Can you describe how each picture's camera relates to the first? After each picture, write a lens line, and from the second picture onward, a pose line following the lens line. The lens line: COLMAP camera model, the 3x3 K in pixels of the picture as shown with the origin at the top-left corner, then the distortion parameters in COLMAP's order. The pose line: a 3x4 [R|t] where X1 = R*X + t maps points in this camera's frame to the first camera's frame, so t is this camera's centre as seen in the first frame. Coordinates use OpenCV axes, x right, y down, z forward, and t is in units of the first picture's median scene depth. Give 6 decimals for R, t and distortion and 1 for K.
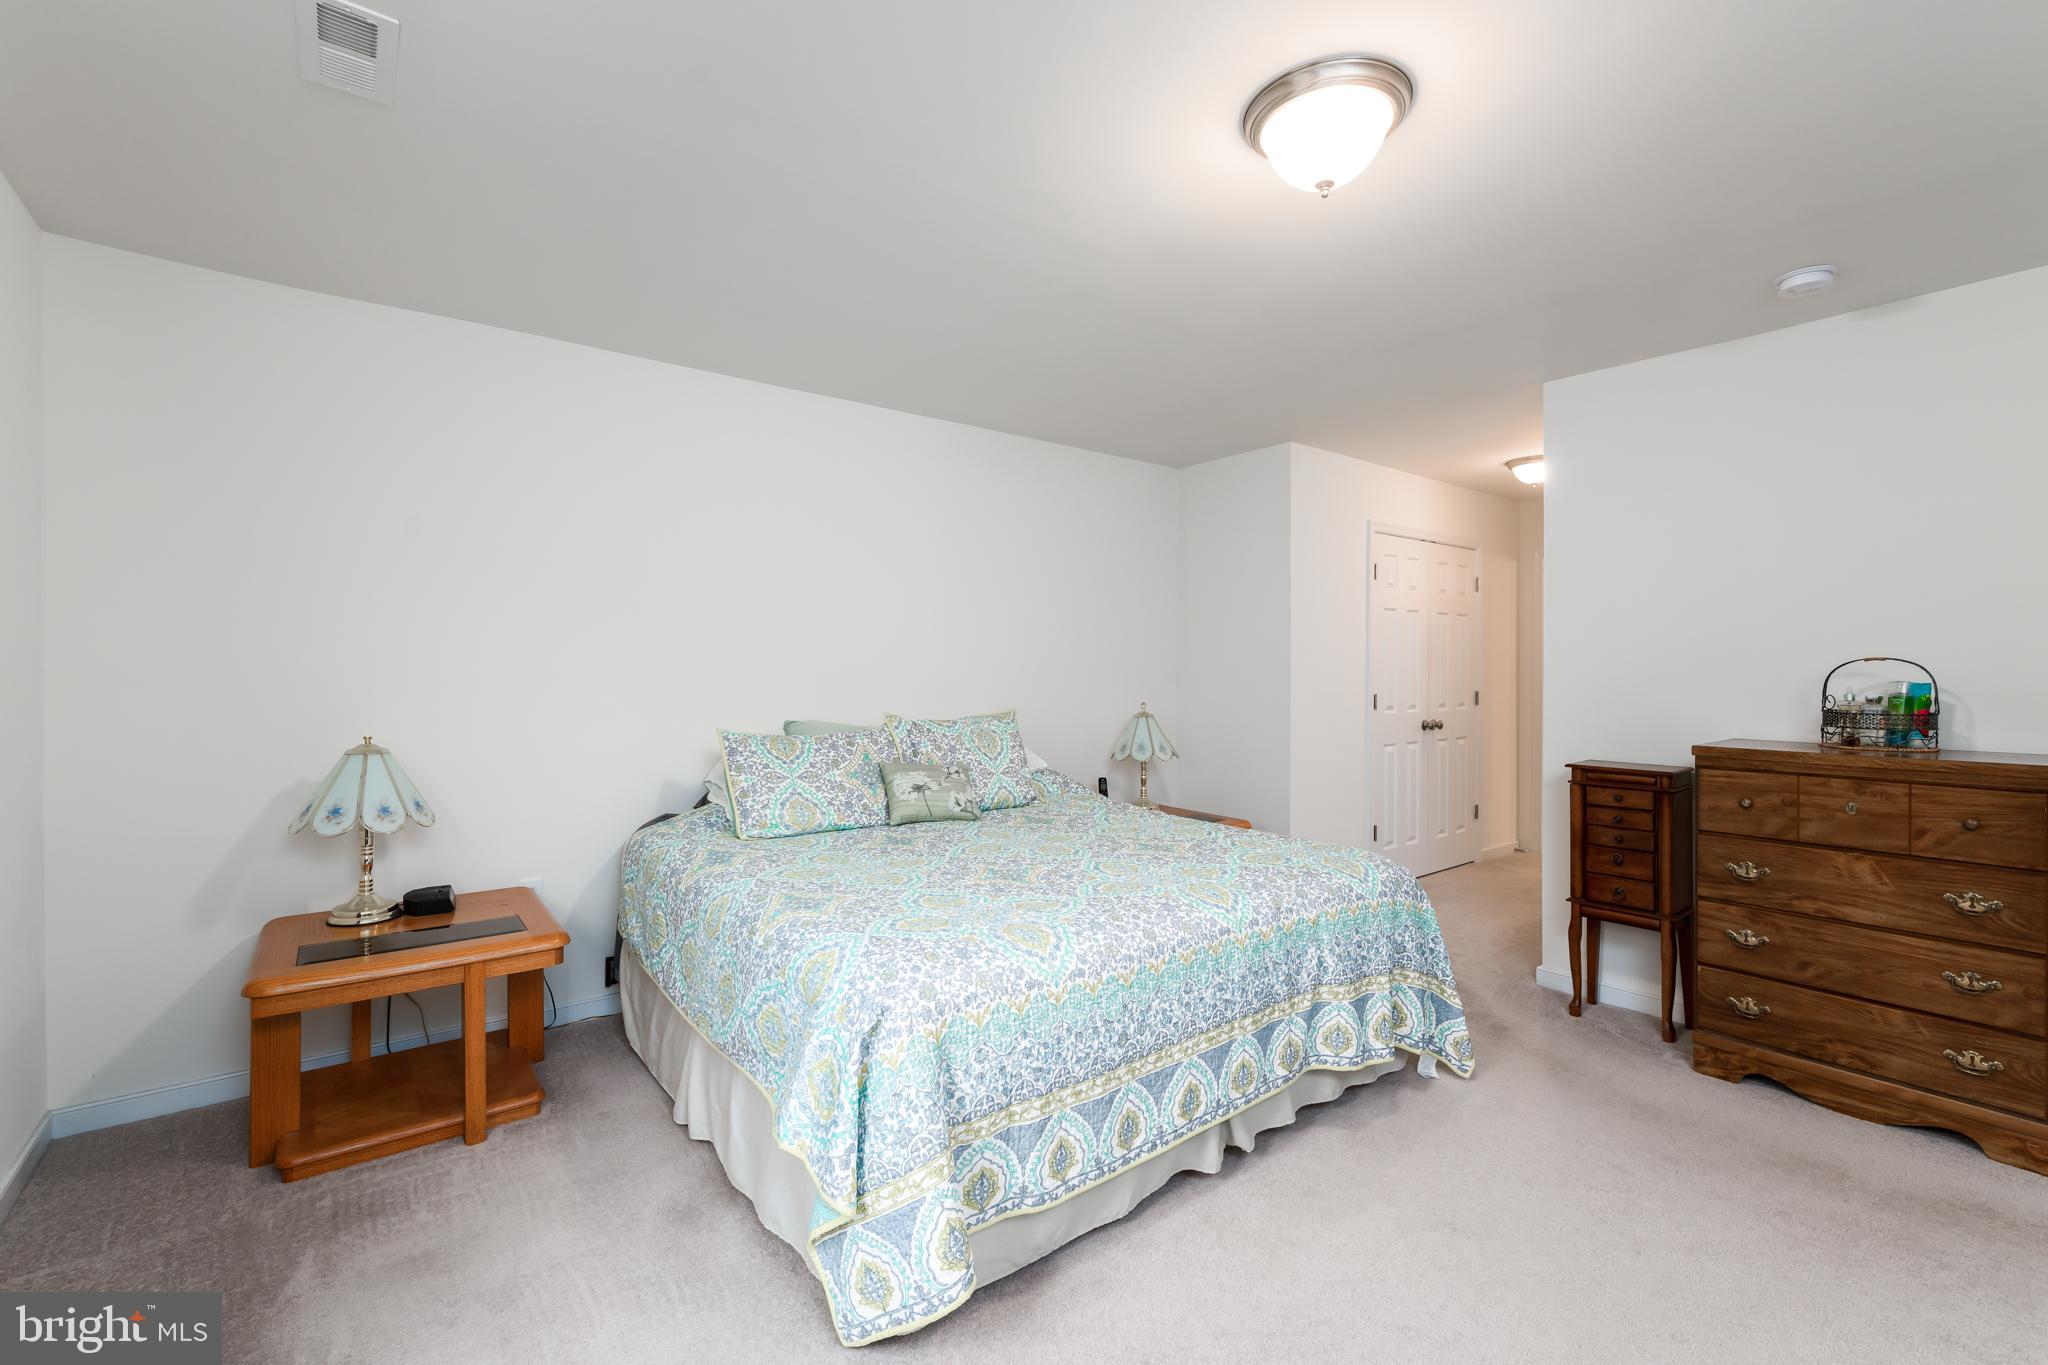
lens RADIAL K [[881.3, 0, 1031.3], [0, 881.3, 670.2], [0, 0, 1]] dist [0.000691, -0.000680]
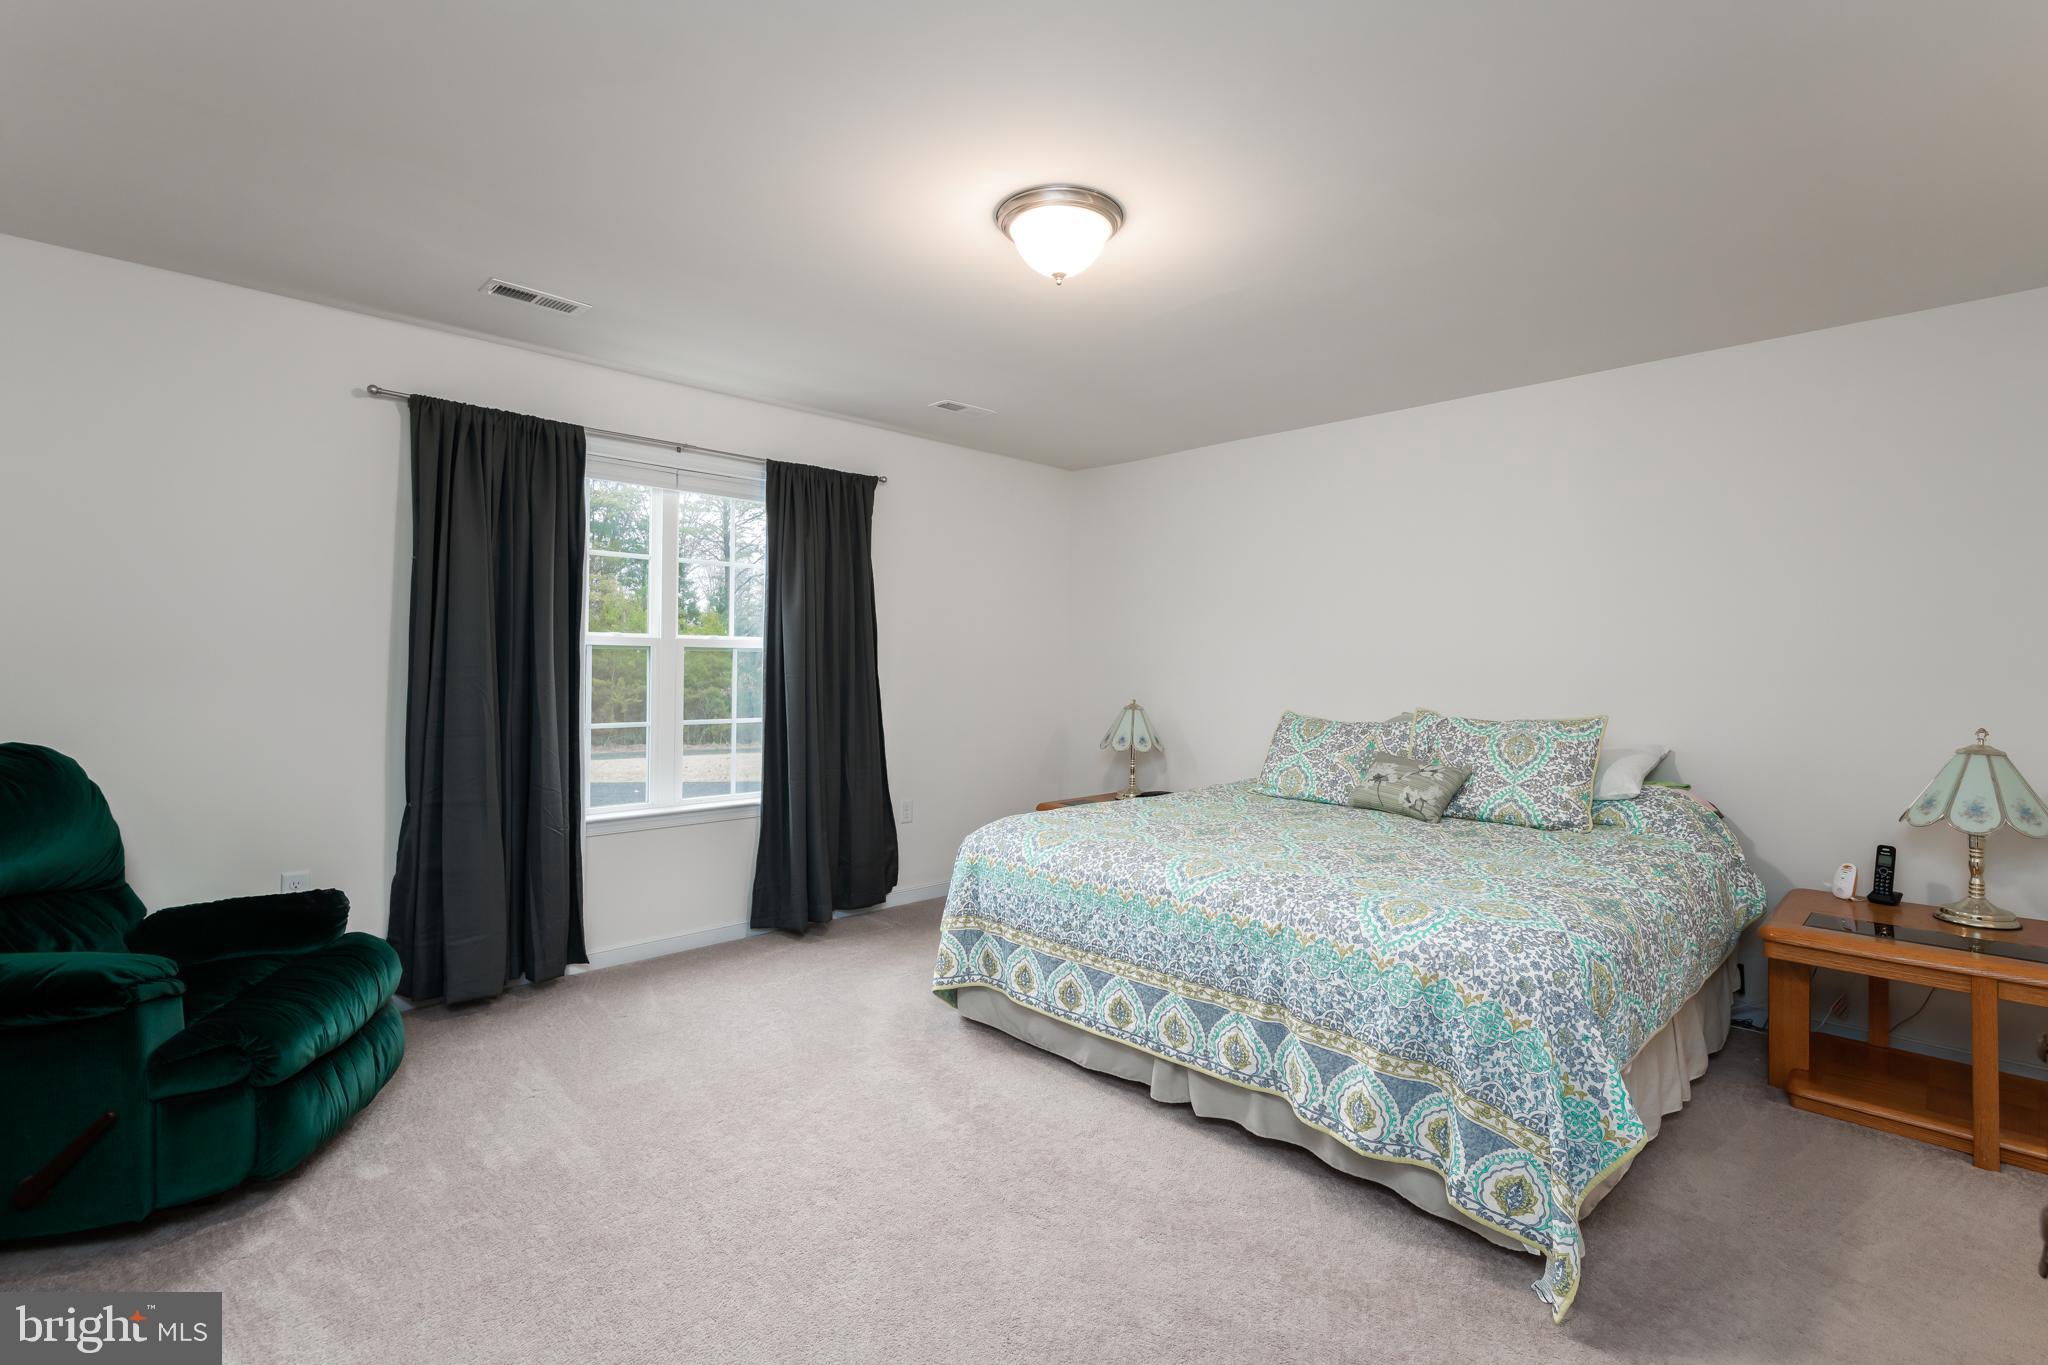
lens RADIAL K [[925.8, 0, 1033.8], [0, 925.8, 657.9], [0, 0, 1]] dist [0.002233, 0.000067]
pose [[0.113955, -0.006550, -0.993464, 1.427023], [-0.013981, 0.999869, -0.008196, 0.008303], [0.993388, 0.014823, 0.113848, 0.715415]]
